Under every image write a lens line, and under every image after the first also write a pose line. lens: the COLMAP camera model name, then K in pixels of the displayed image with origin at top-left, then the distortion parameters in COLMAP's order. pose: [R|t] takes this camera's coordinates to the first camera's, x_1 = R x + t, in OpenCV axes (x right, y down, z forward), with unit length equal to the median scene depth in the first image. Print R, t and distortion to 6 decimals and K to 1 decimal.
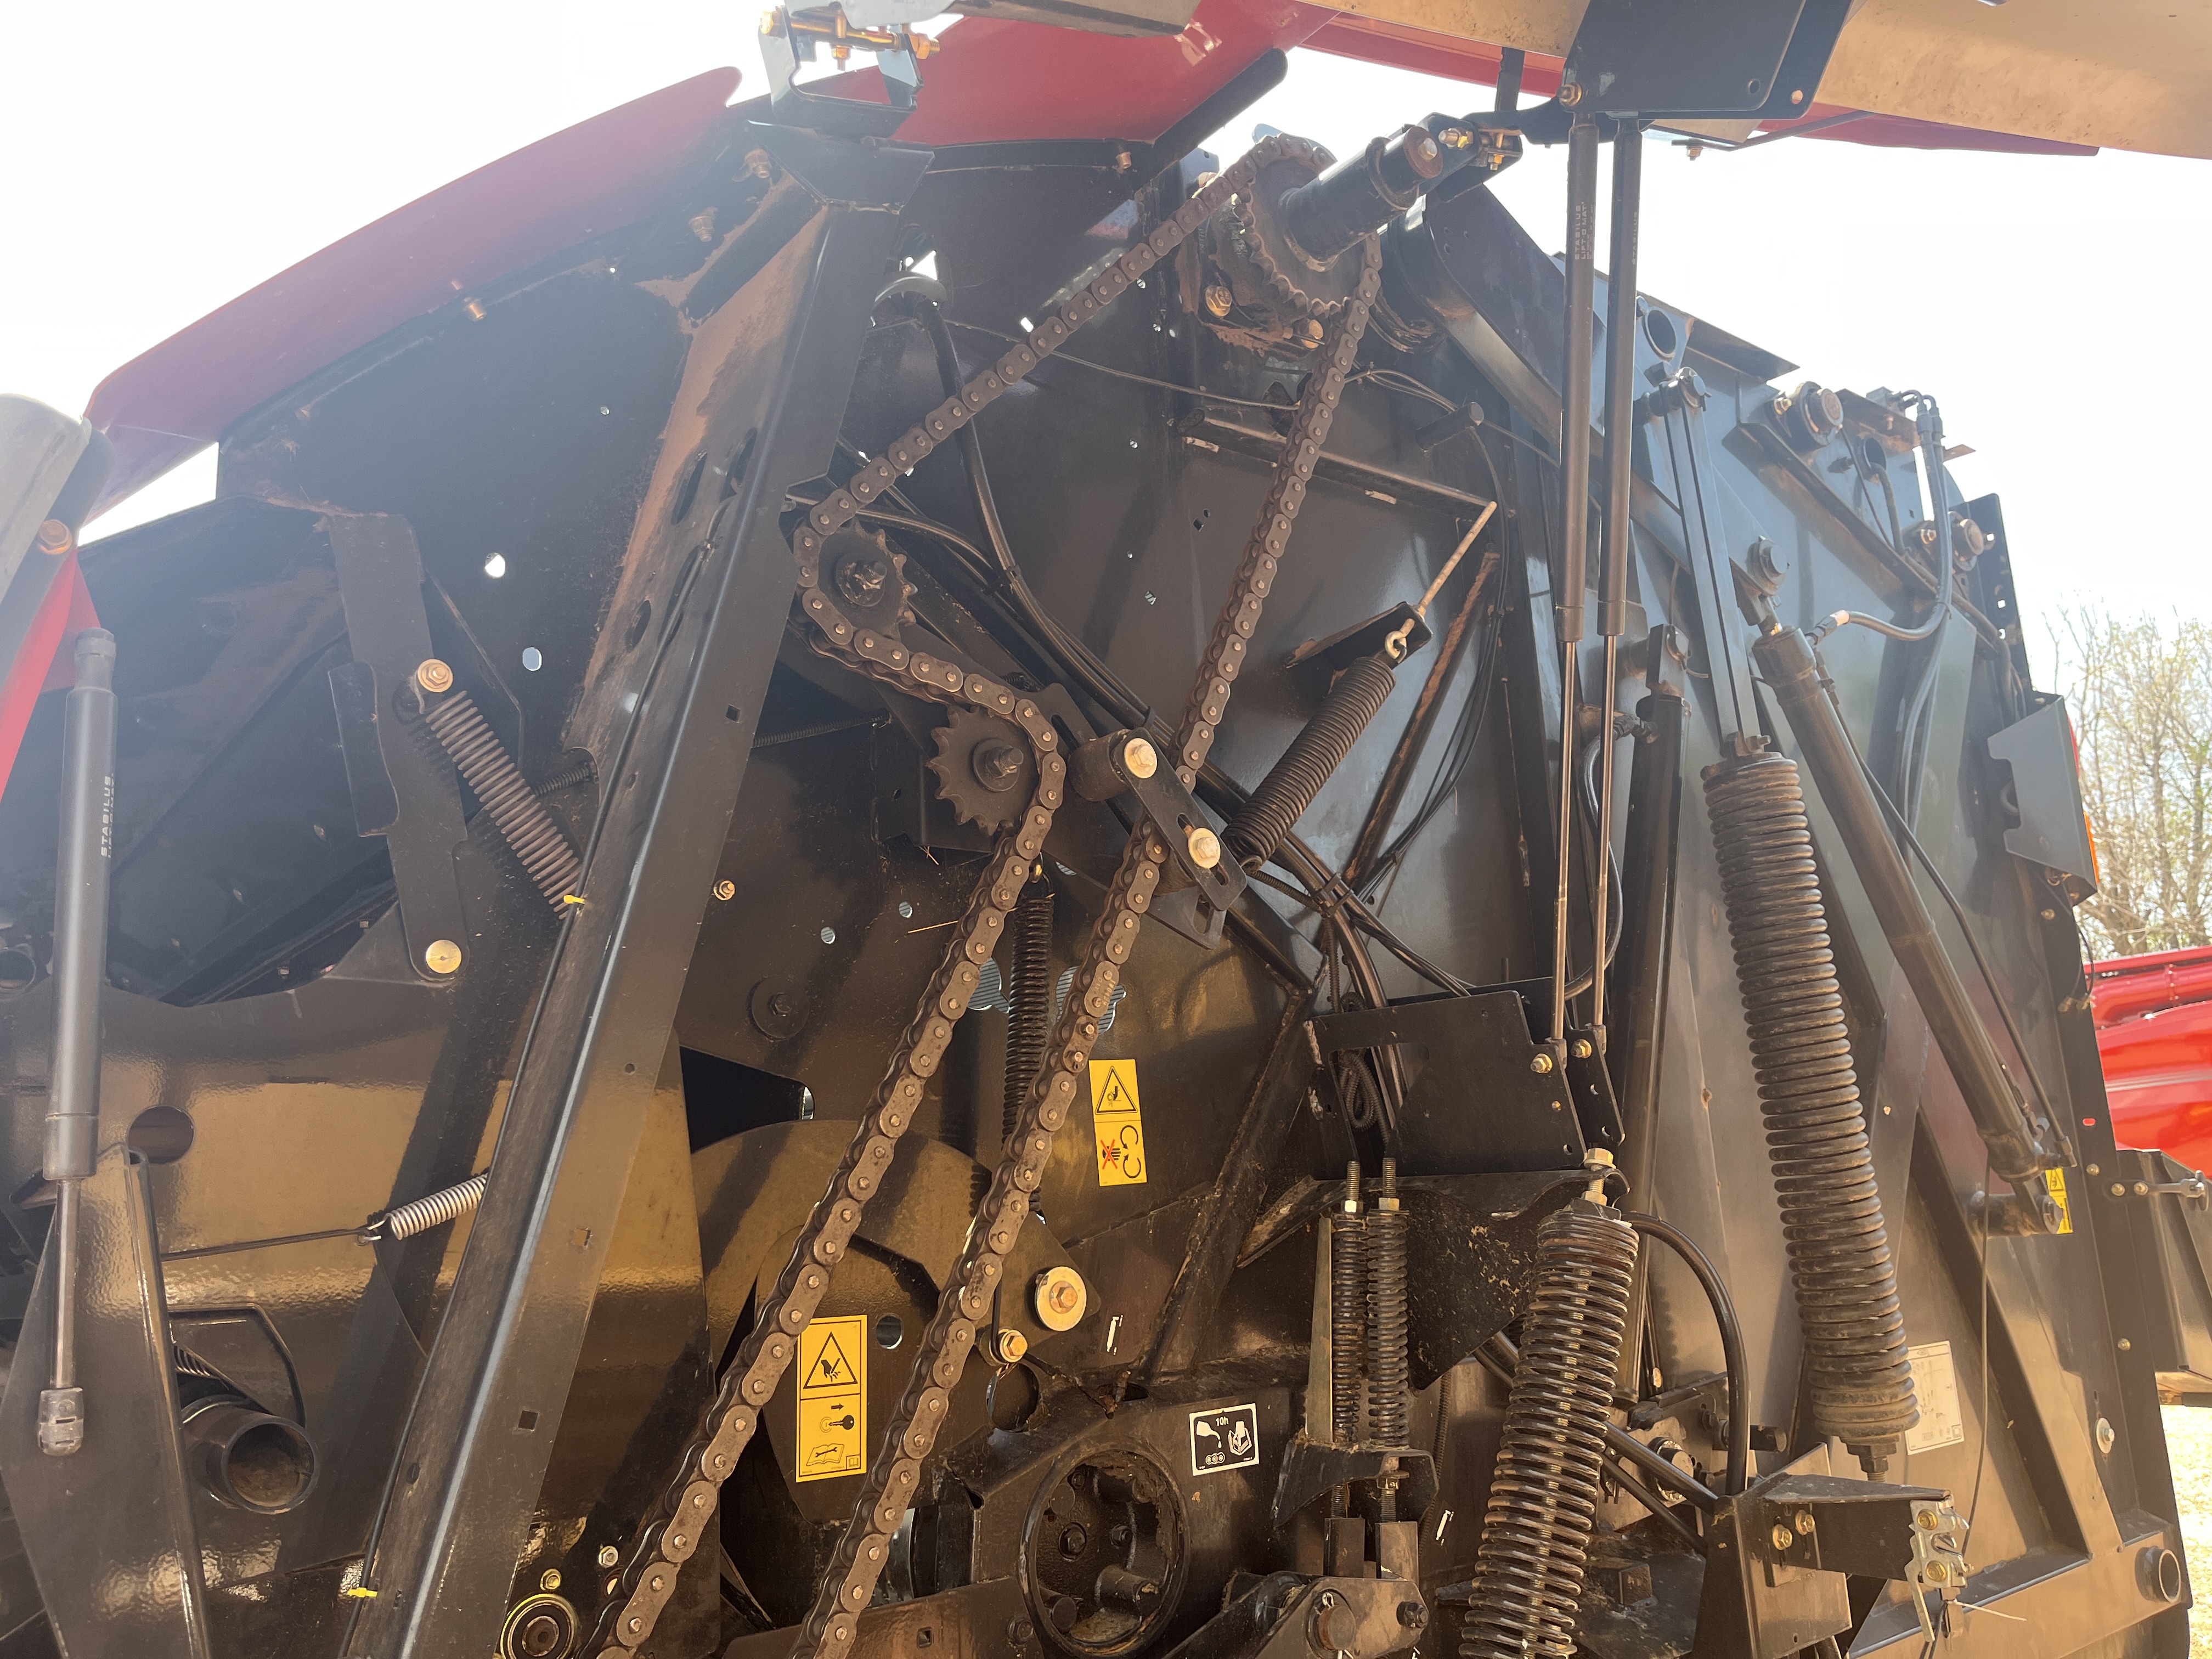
lens RADIAL K [[1643.3, 0, 1110.6], [0, 1643.3, 817.6], [0, 0, 1]] dist [0.063828, -0.073833]
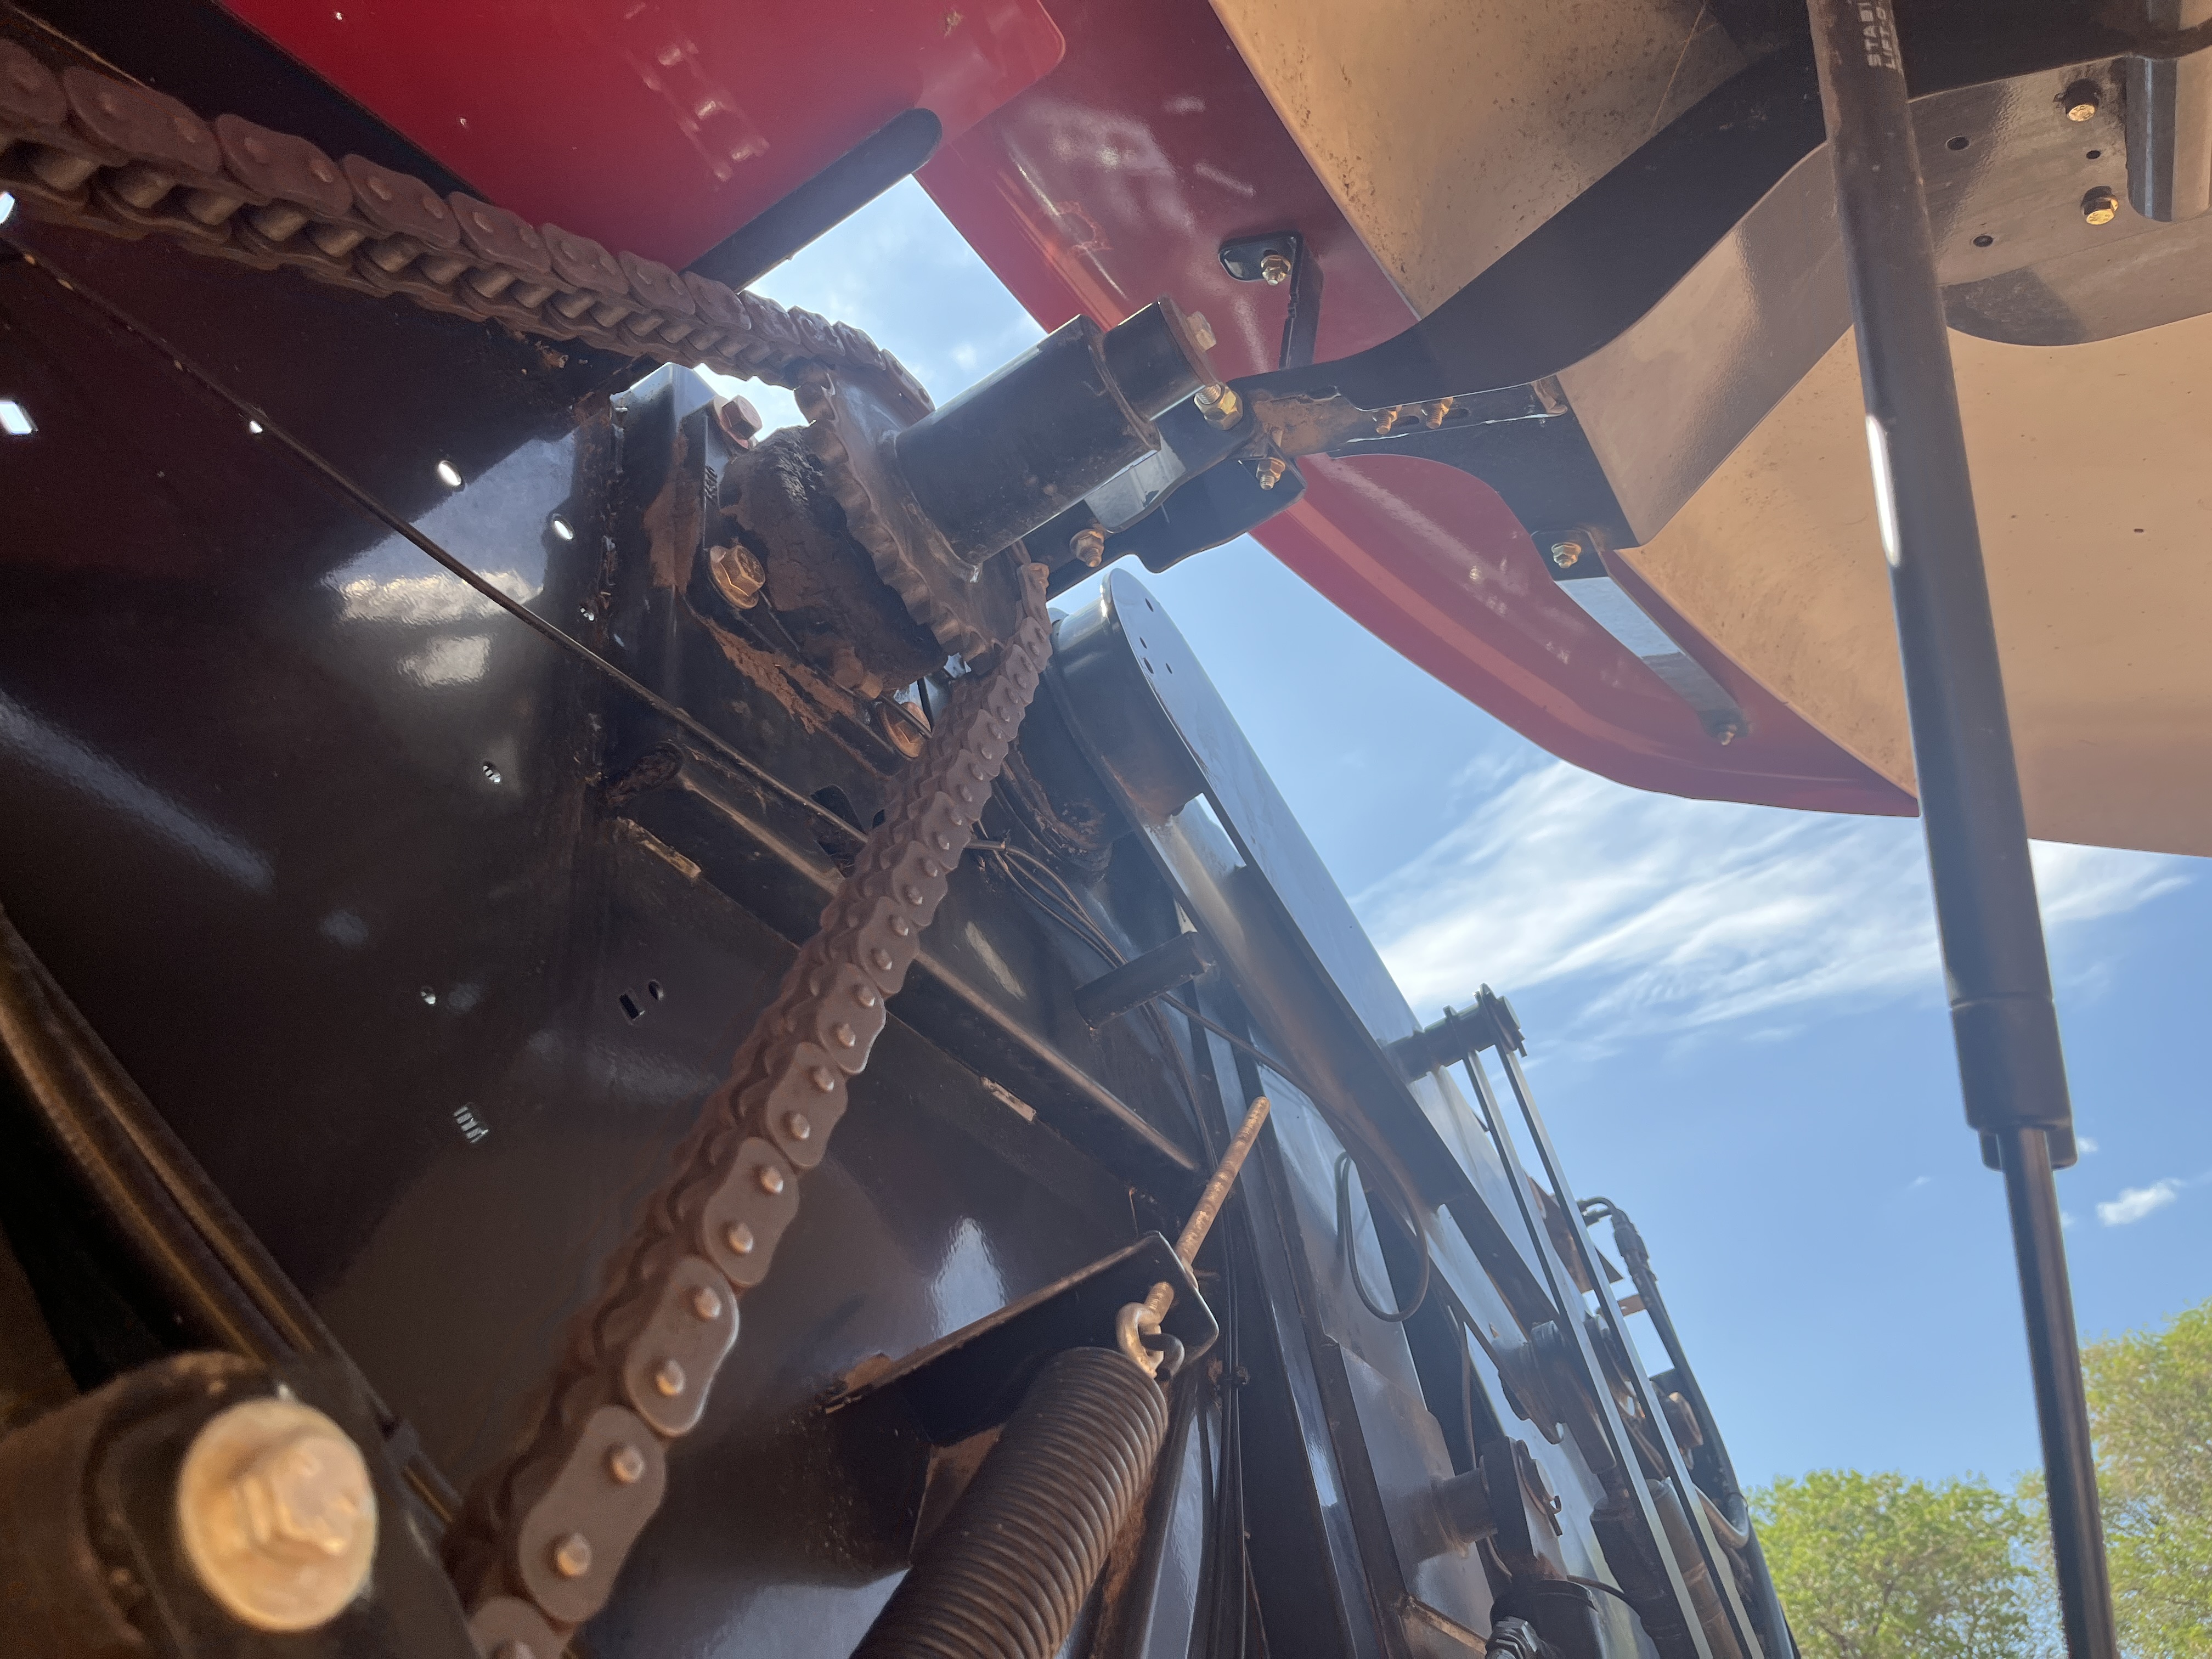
lens RADIAL K [[1643.3, 0, 1110.6], [0, 1643.3, 817.6], [0, 0, 1]] dist [0.063828, -0.073833]
pose [[0.934995, 0.158087, 0.317480, 0.027218], [0.047384, 0.831457, -0.553565, 0.004774], [-0.351482, 0.532624, 0.769917, 0.635128]]
